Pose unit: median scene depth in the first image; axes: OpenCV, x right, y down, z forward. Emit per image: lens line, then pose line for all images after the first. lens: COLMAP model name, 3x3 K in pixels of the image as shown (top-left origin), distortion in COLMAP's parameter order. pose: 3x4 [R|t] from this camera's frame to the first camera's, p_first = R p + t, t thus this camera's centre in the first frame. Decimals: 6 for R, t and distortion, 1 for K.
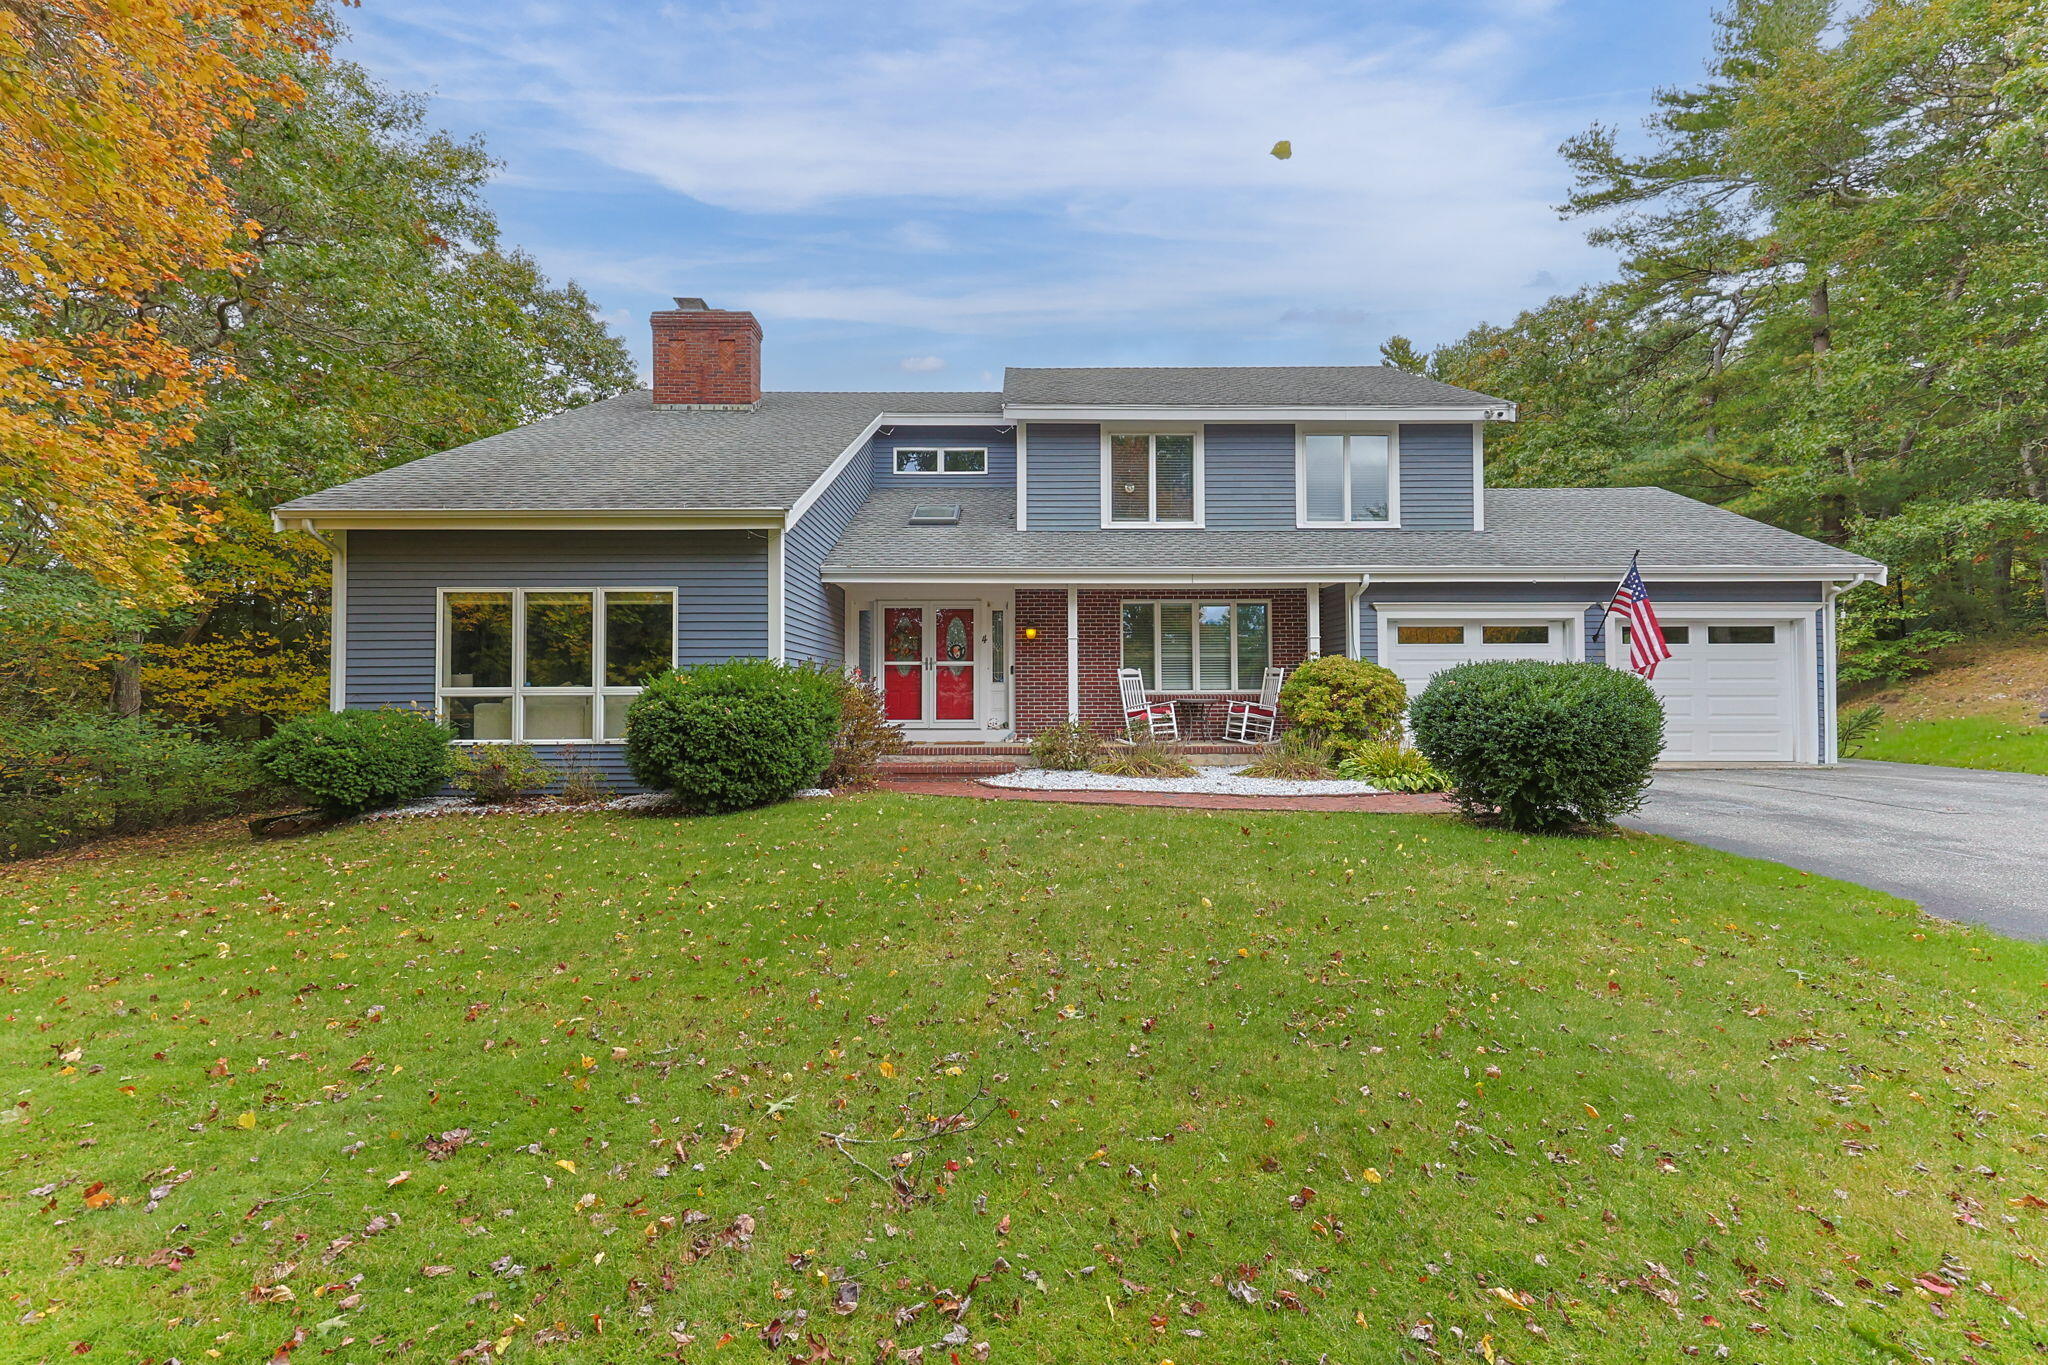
lens RADIAL K [[805.4, 0, 1038.1], [0, 805.4, 688.3], [0, 0, 1]] dist [-0.001797, 0.006726]
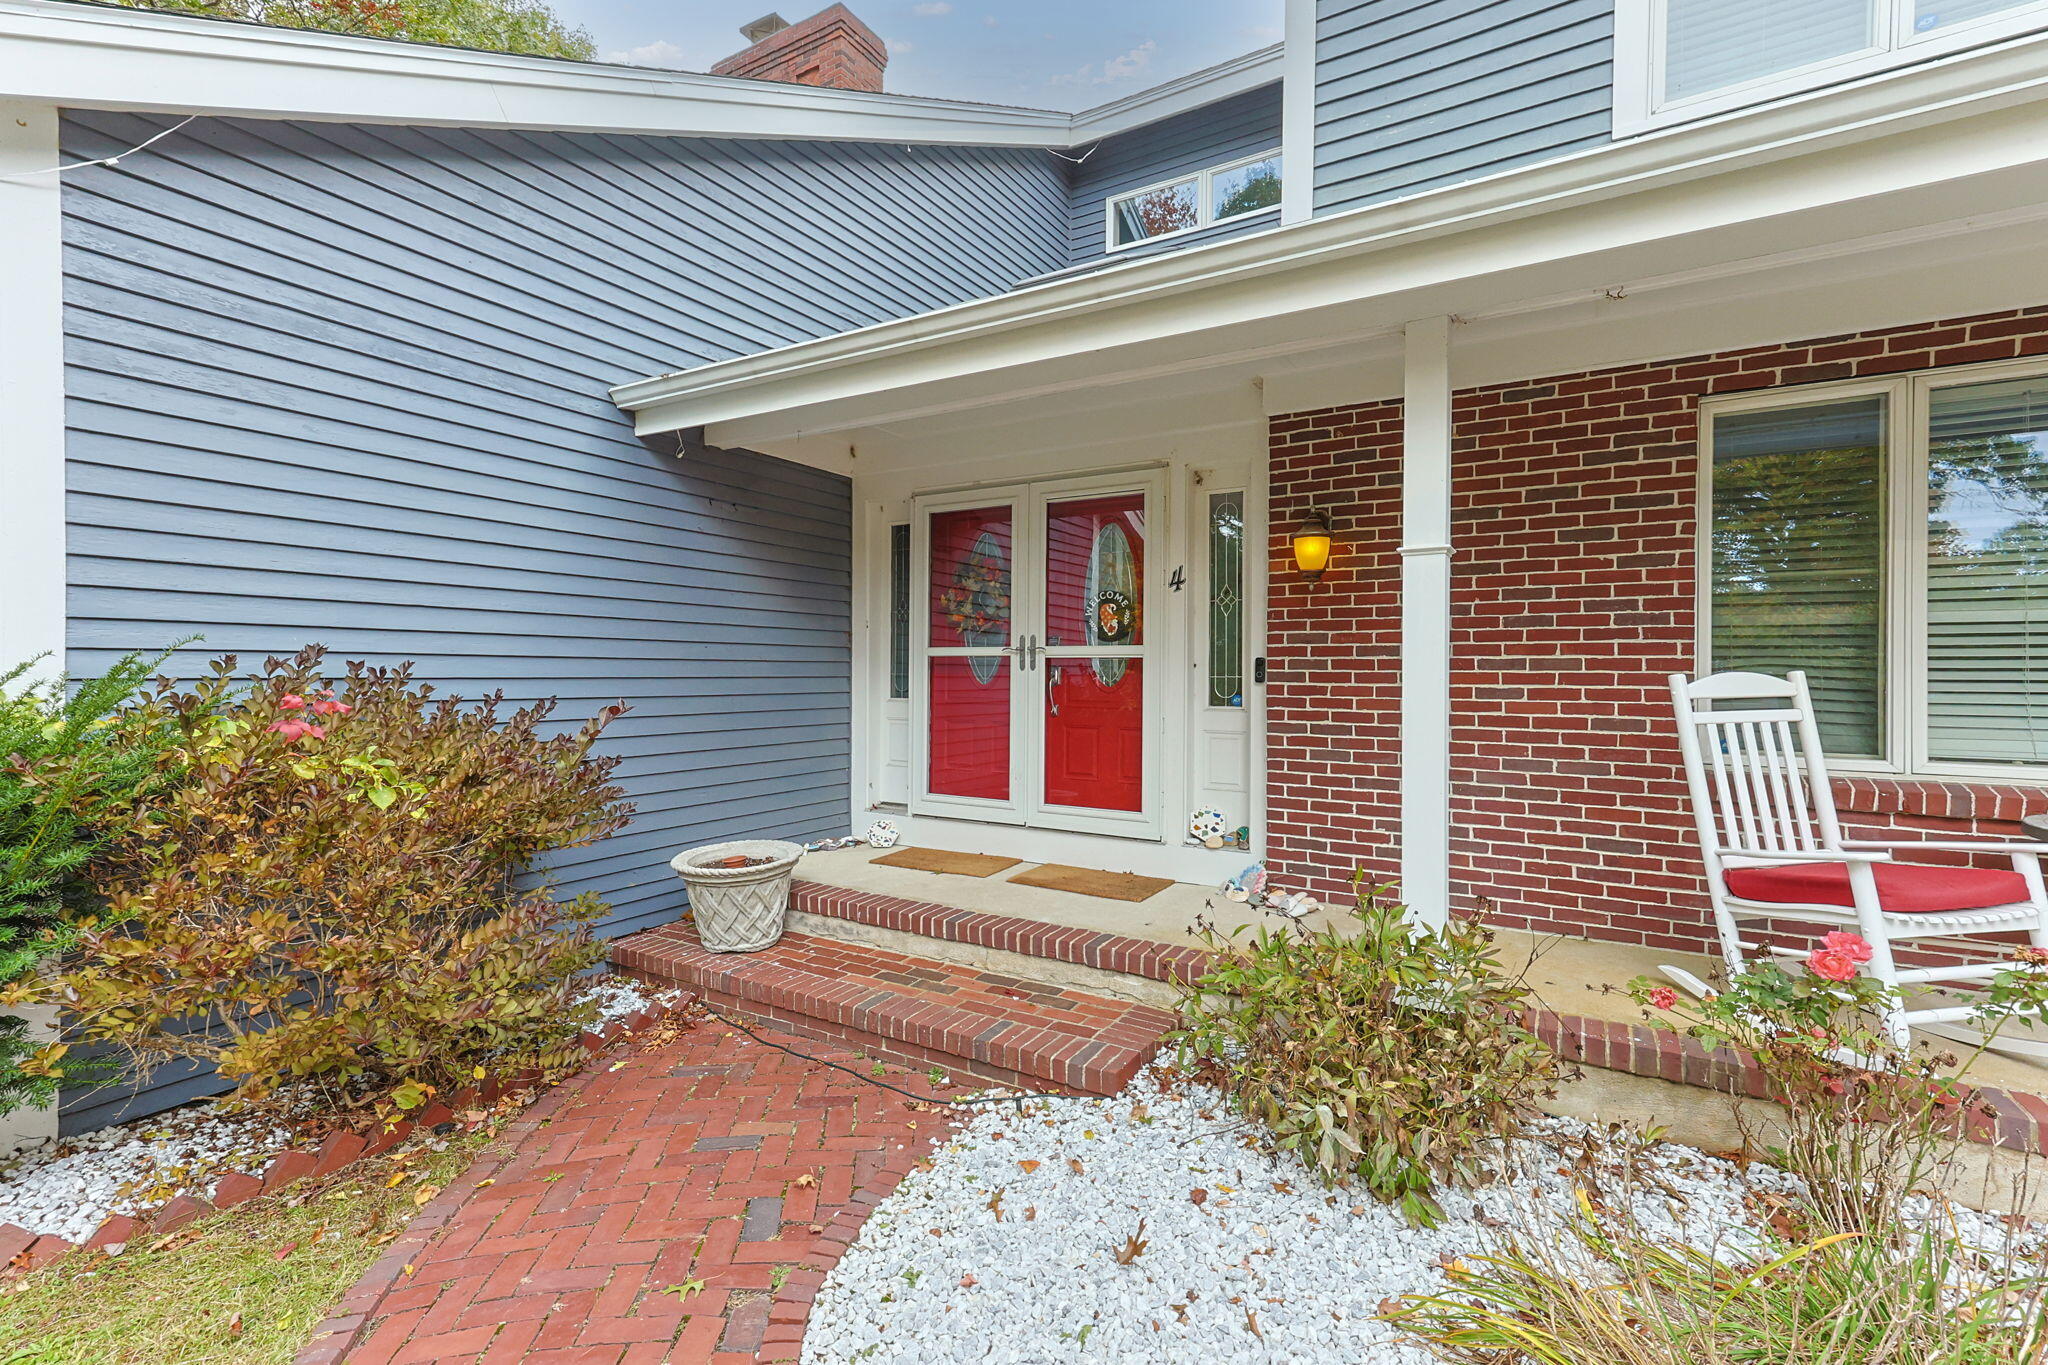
lens RADIAL K [[977.9, 0, 892.9], [0, 977.9, 667.1], [0, 0, 1]] dist [0.013702, 0.000369]
pose [[0.817723, 0.004761, -0.575592, 0.074499], [-0.008124, 0.999962, -0.003269, -0.021818], [0.575554, 0.007349, 0.817730, 0.601848]]
